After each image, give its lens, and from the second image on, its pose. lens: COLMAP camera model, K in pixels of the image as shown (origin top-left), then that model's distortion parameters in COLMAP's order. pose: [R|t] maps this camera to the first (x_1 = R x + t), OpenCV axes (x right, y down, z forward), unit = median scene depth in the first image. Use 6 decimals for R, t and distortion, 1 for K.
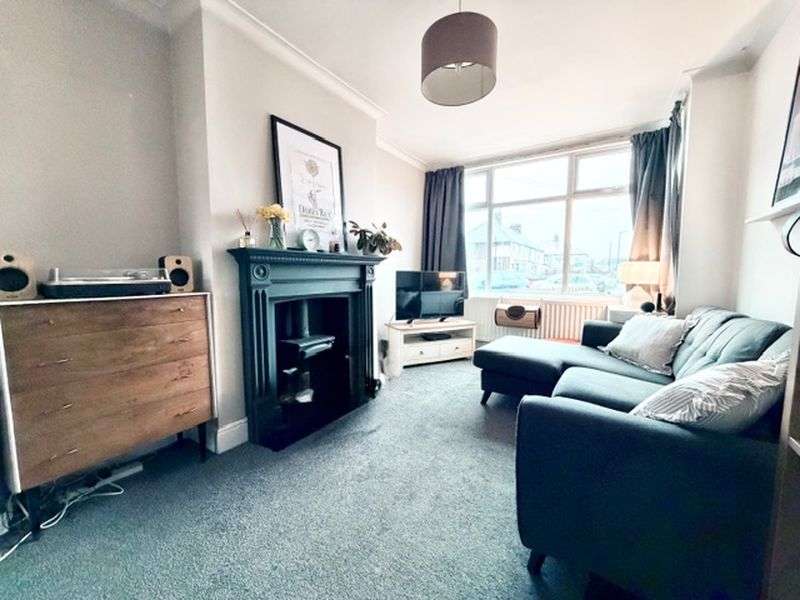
lens RADIAL K [[322.8, 0, 401.1], [0, 322.8, 299.3], [0, 0, 1]] dist [0.002299, 0.000237]
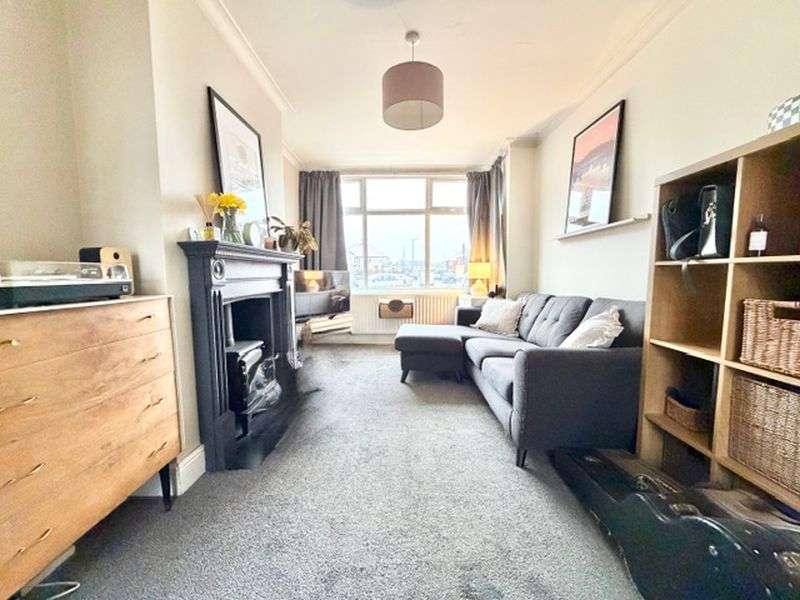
lens RADIAL K [[322.8, 0, 401.3], [0, 322.8, 299.2], [0, 0, 1]] dist [0.002299, 0.000237]
pose [[0.835317, -0.050366, 0.547456, -0.373223], [0.052753, 0.998543, 0.011376, 0.007271], [-0.547231, 0.019377, 0.836757, 0.012880]]
